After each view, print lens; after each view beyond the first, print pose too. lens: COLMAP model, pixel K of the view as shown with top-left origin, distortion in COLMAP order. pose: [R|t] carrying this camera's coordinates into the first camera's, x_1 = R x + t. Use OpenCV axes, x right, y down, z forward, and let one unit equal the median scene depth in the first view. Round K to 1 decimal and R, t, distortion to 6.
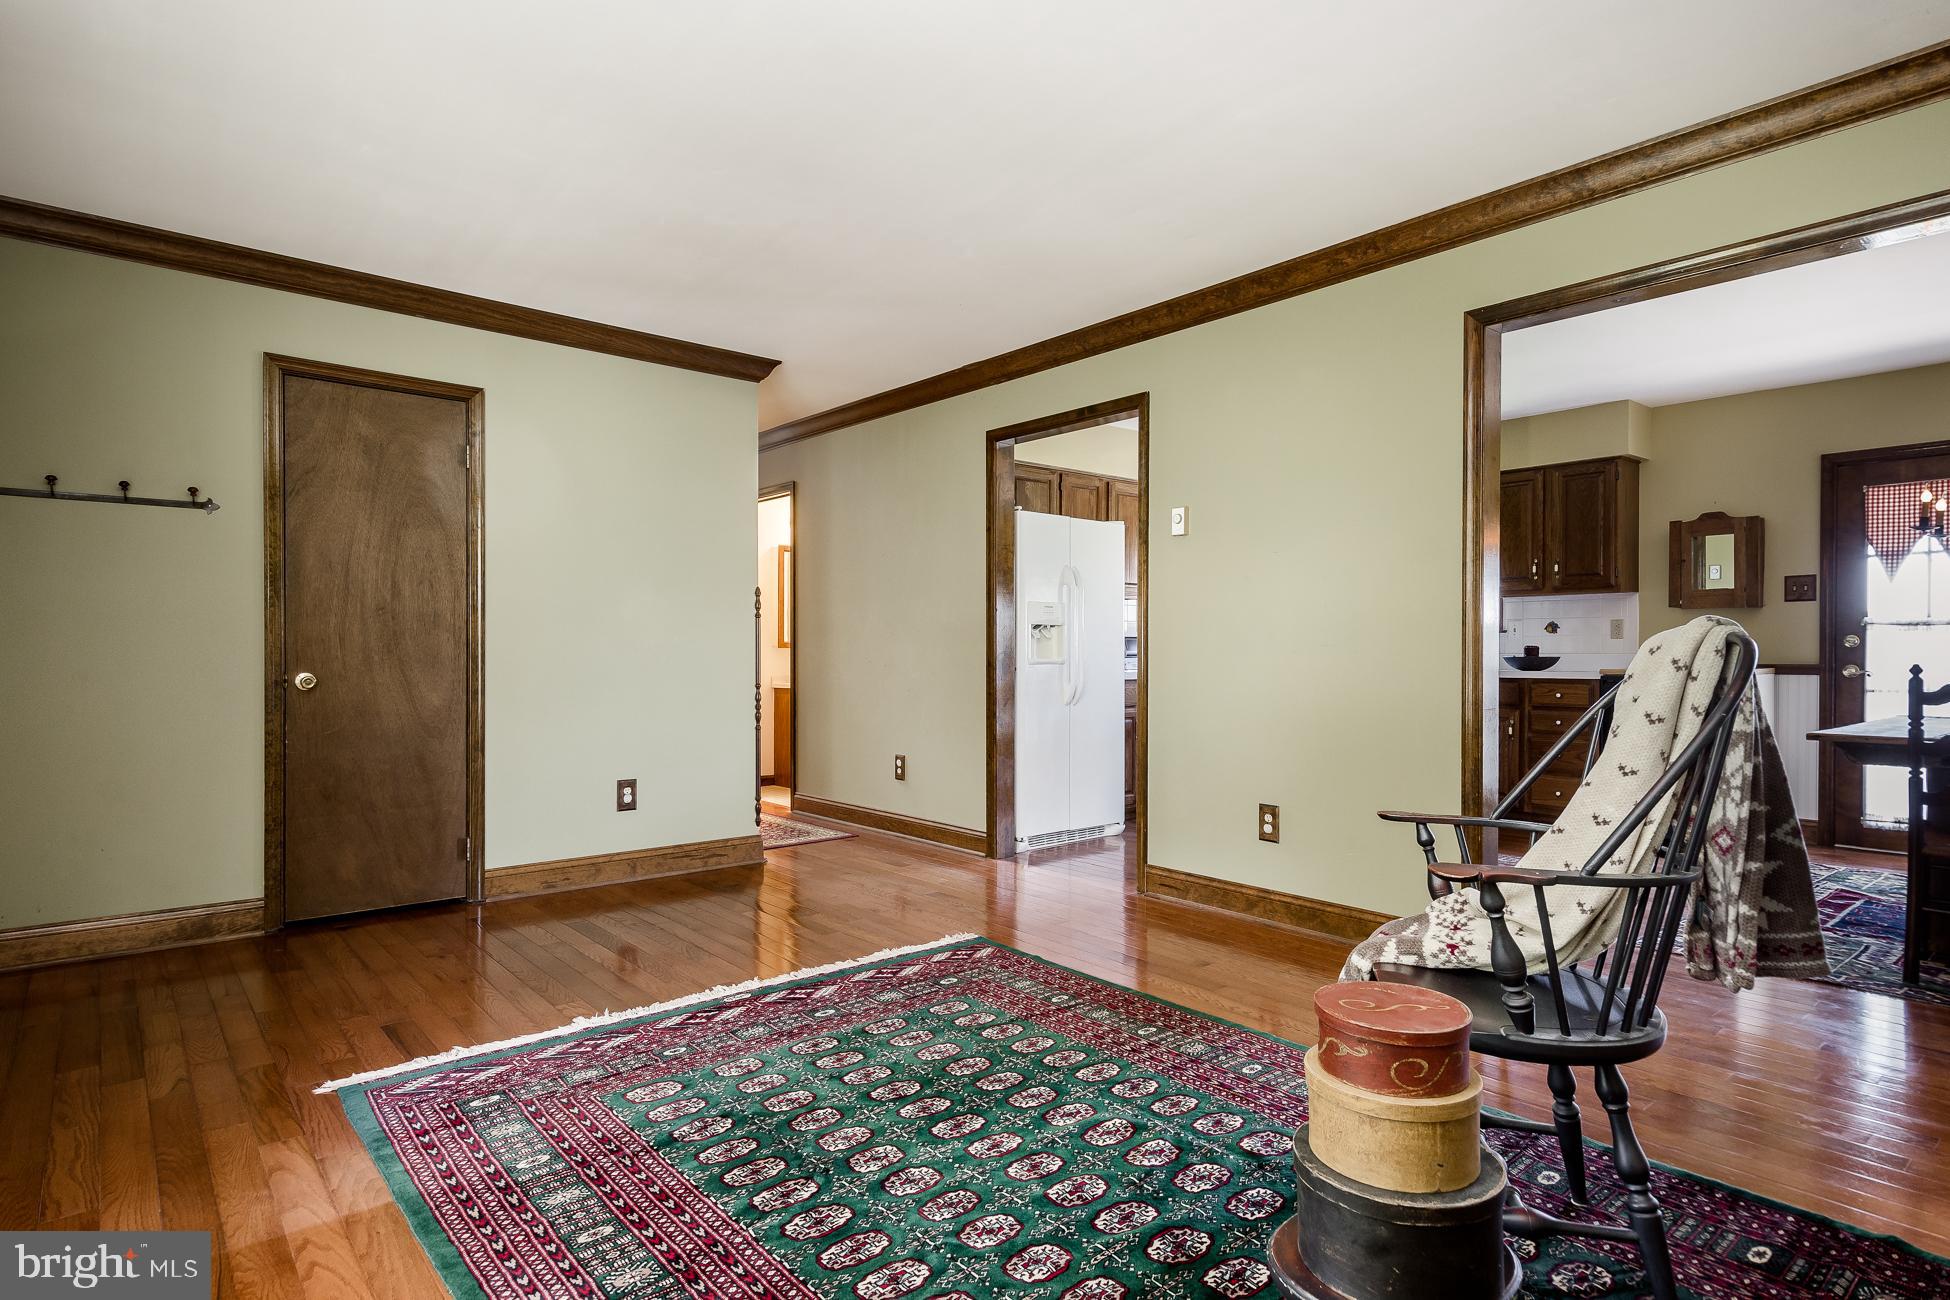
lens RADIAL K [[1043.0, 0, 960.0], [0, 1043.0, 649.6], [0, 0, 1]] dist [0.002334, 0.000377]
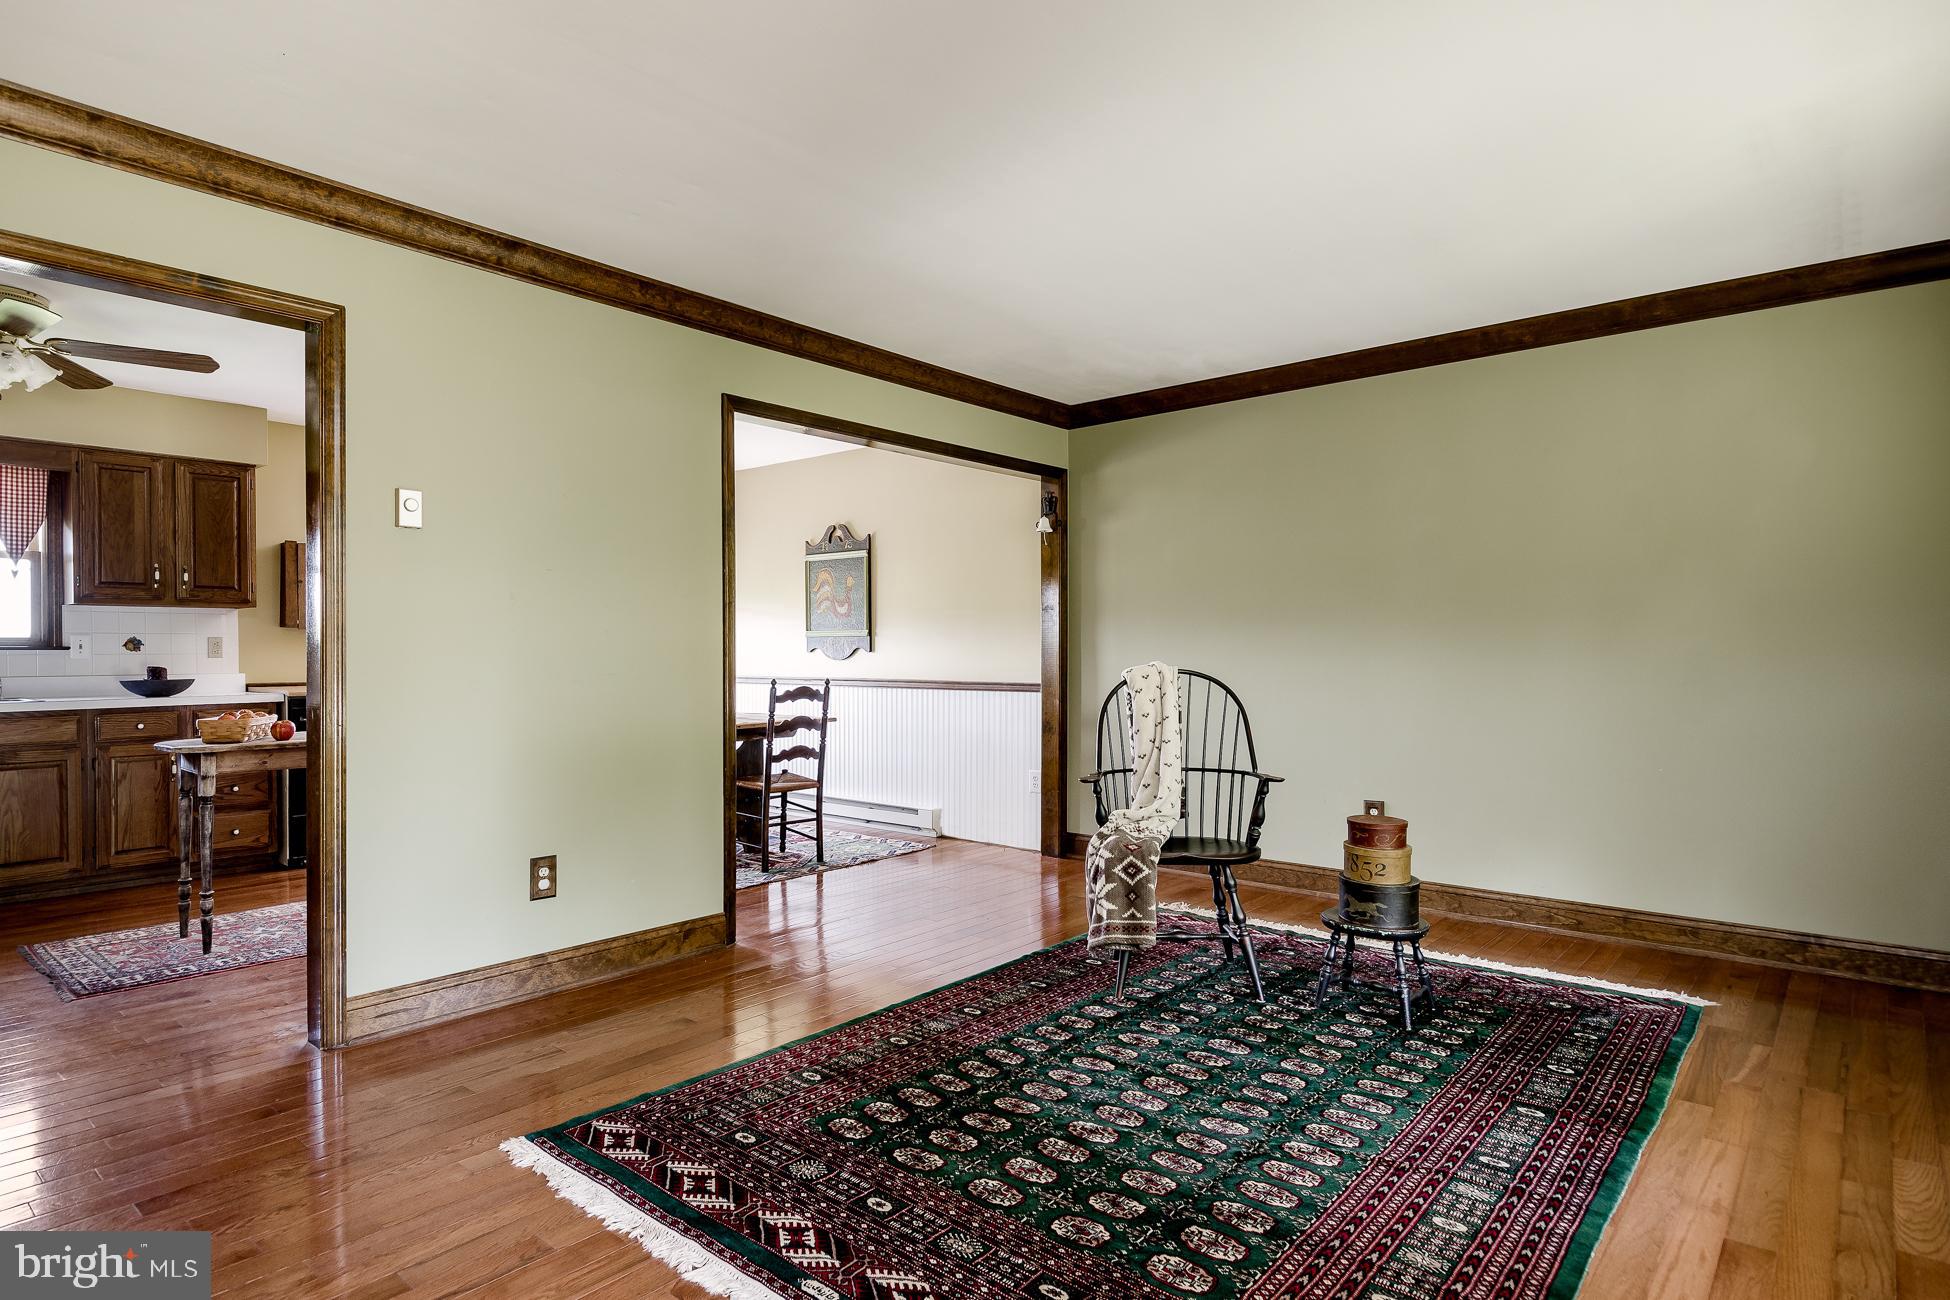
lens RADIAL K [[1071.2, 0, 959.1], [0, 1071.2, 655.8], [0, 0, 1]] dist [0.018613, -0.011265]
pose [[-0.180637, -0.005570, 0.983534, -0.476205], [0.000695, 0.999983, 0.005791, -0.019074], [-0.983550, 0.001730, -0.180630, 0.592189]]
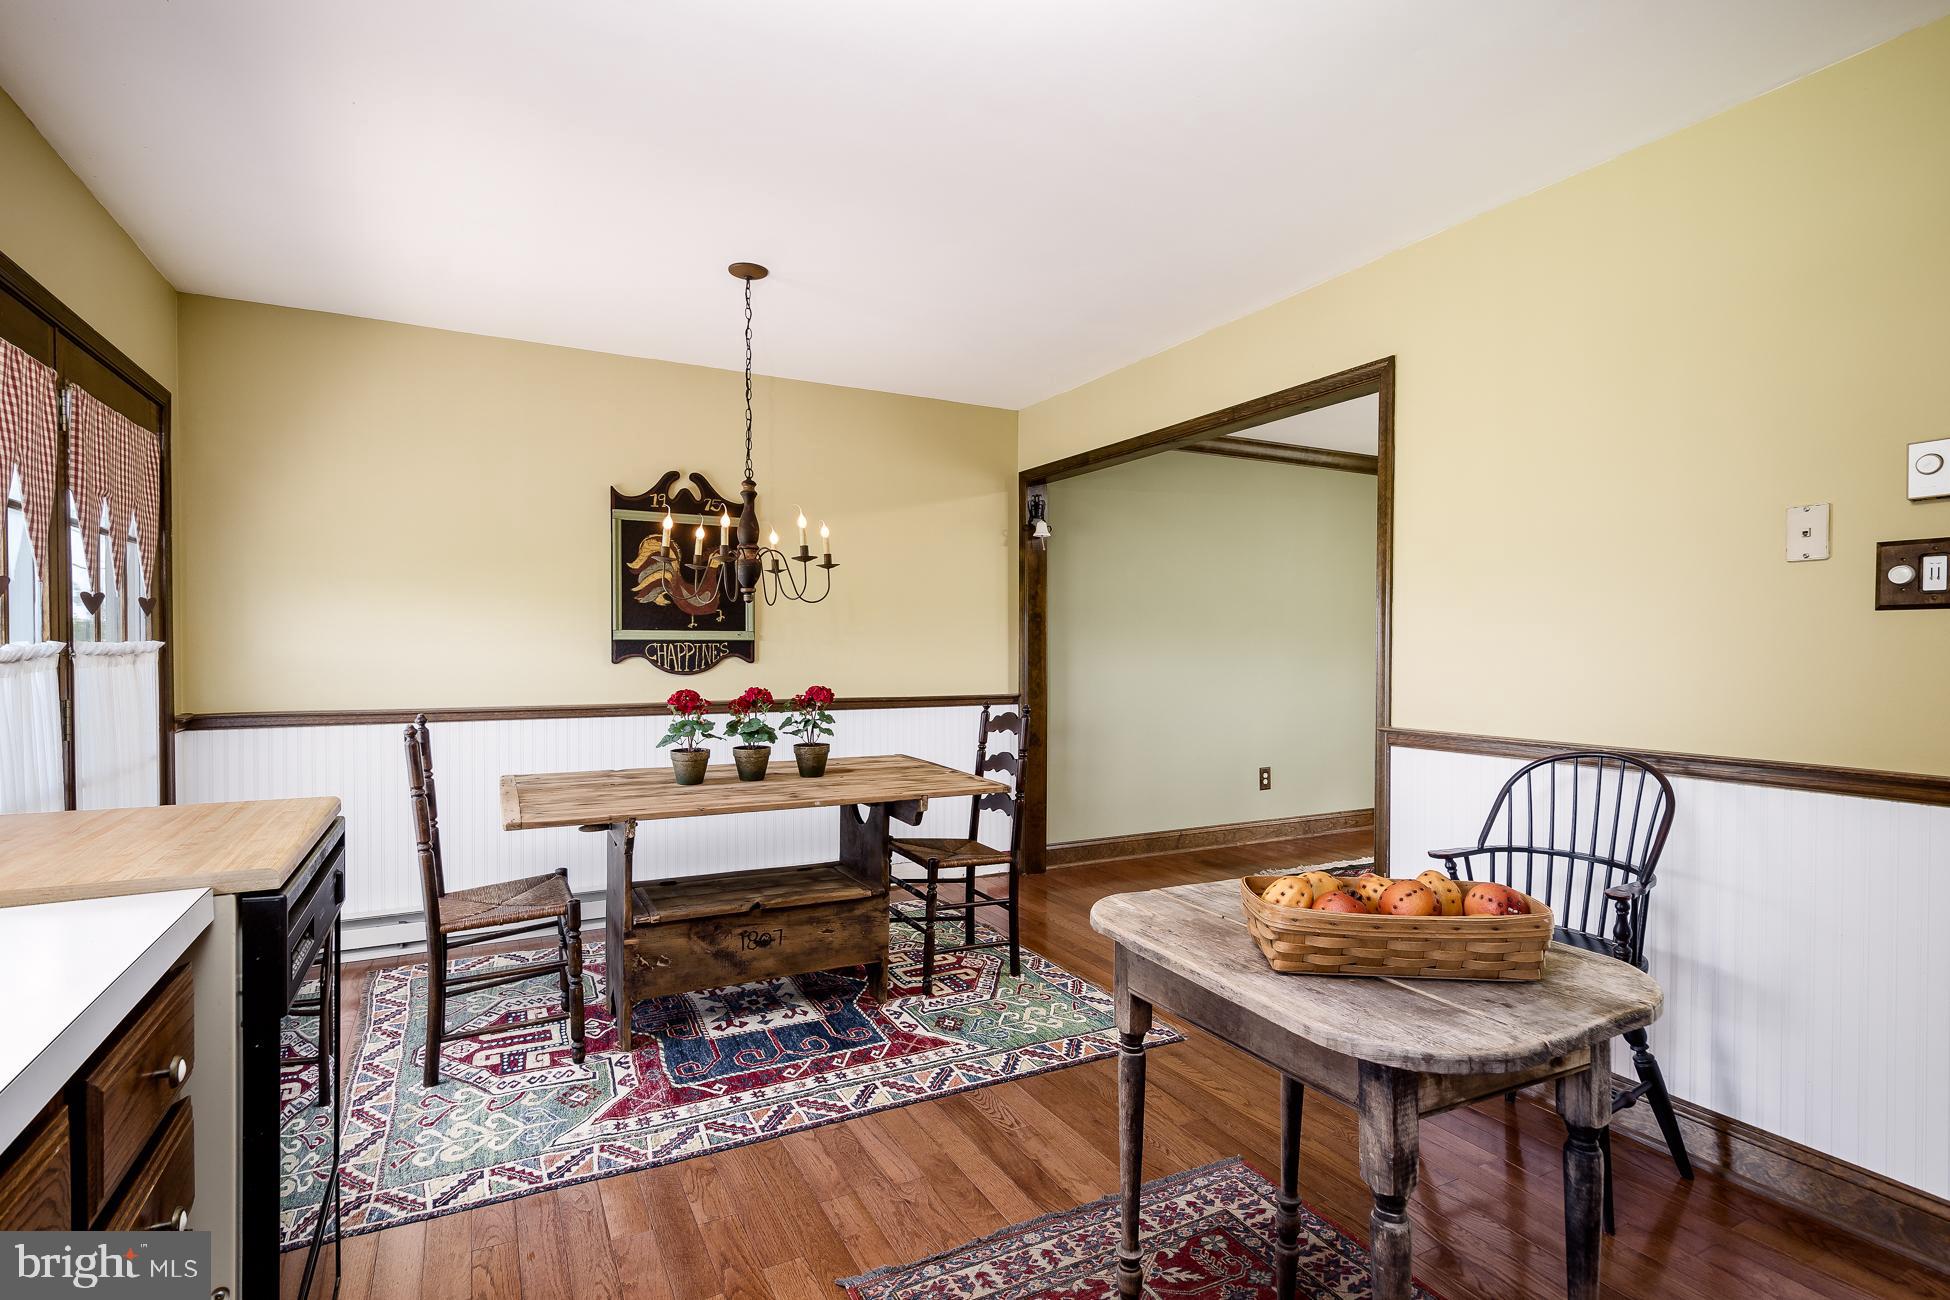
lens RADIAL K [[946.8, 0, 963.0], [0, 946.8, 658.7], [0, 0, 1]] dist [0.020438, -0.008682]
pose [[-0.982232, -0.002219, 0.187656, 0.438713], [0.000771, 0.999874, 0.015860, -0.030781], [-0.187668, 0.015723, -0.982107, 1.210353]]
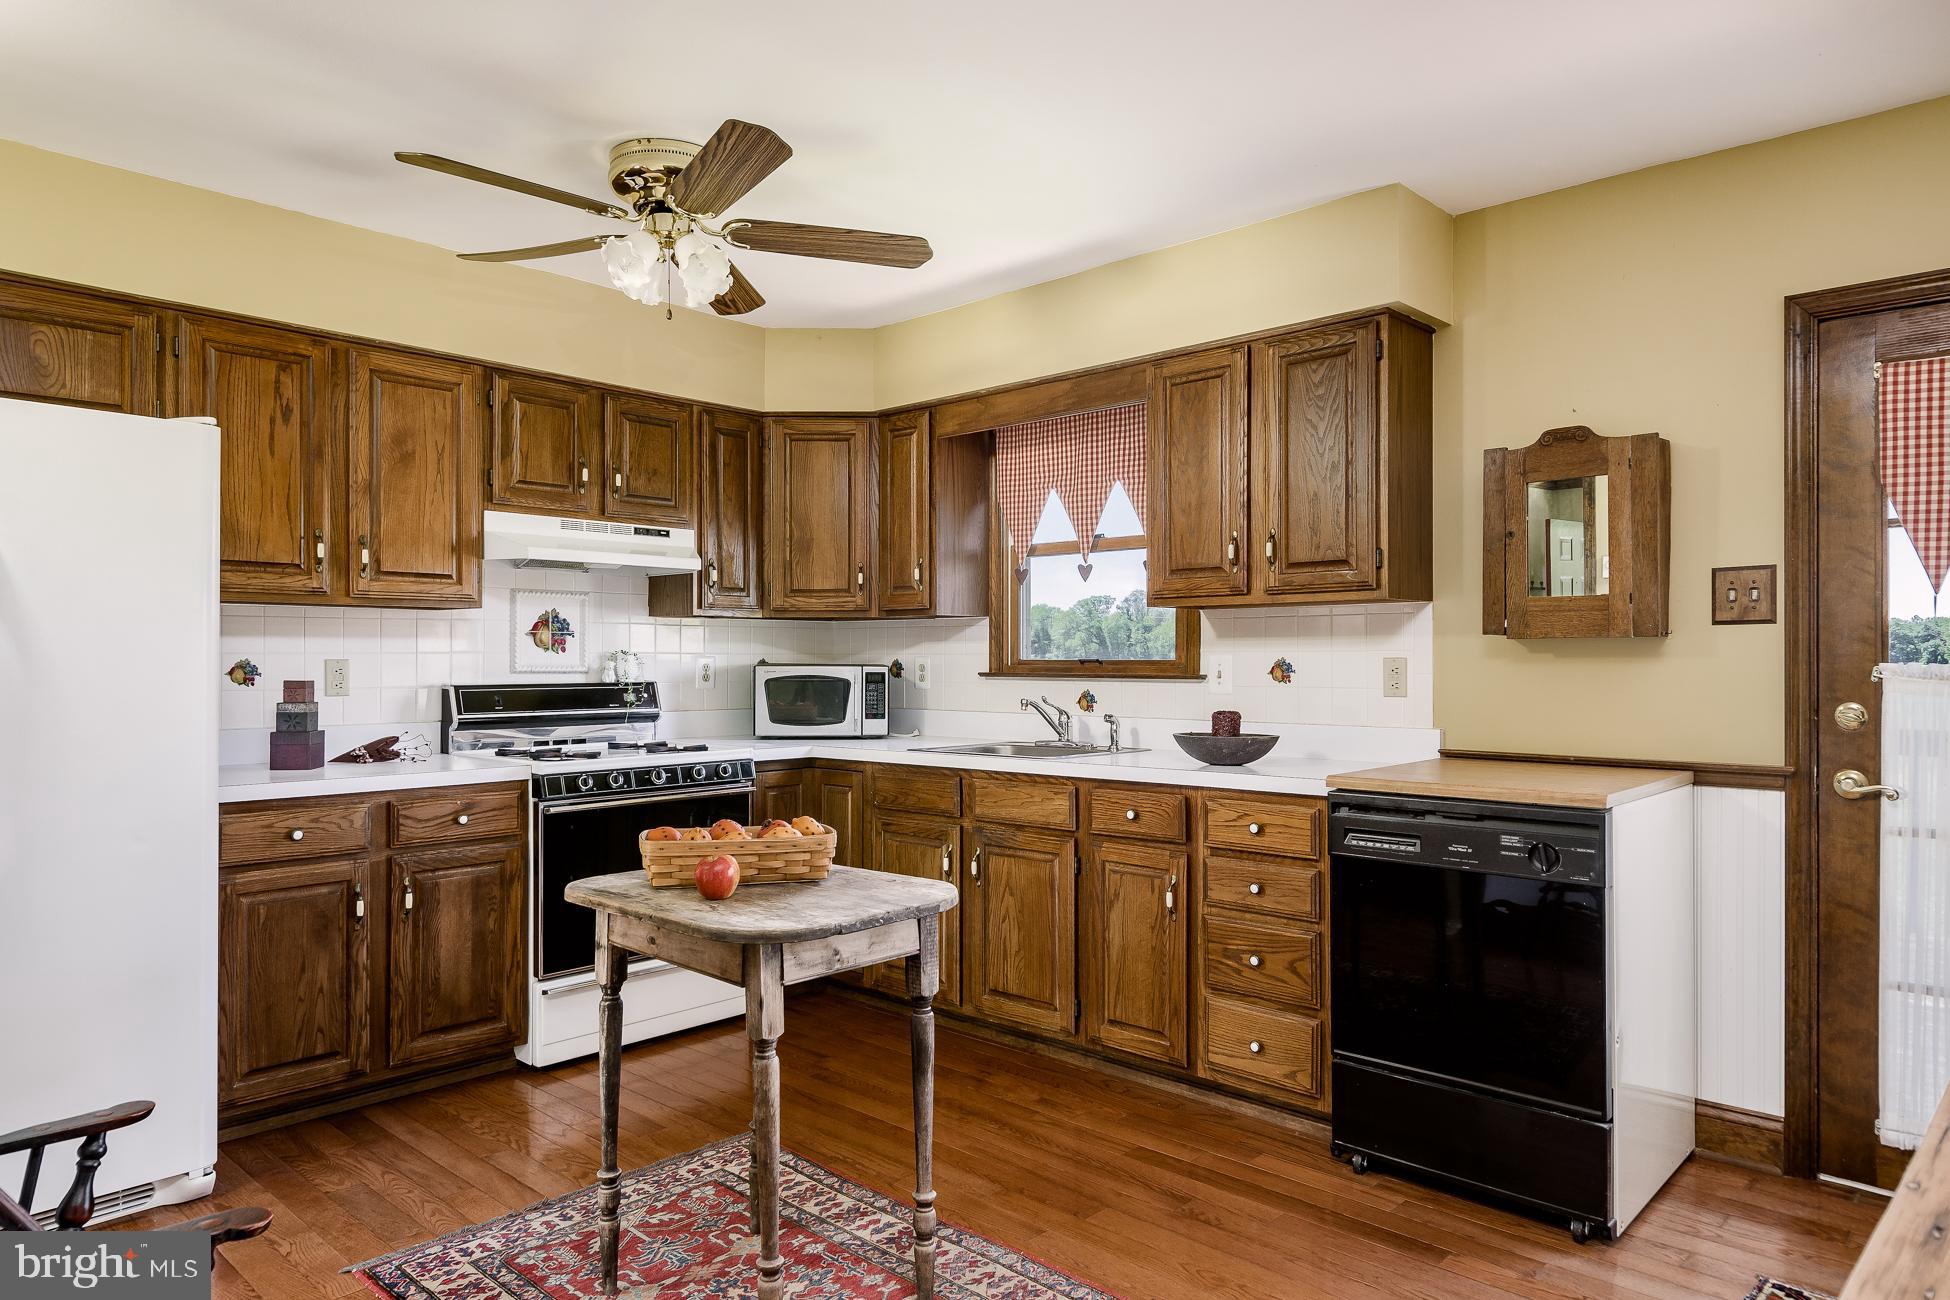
lens RADIAL K [[1240.1, 0, 967.4], [0, 1240.1, 651.2], [0, 0, 1]] dist [0.019679, -0.004412]
pose [[0.990737, 0.001724, 0.135784, 0.400091], [-0.000520, 0.999960, -0.008899, -0.029709], [-0.135794, 0.008746, 0.990698, 0.512663]]
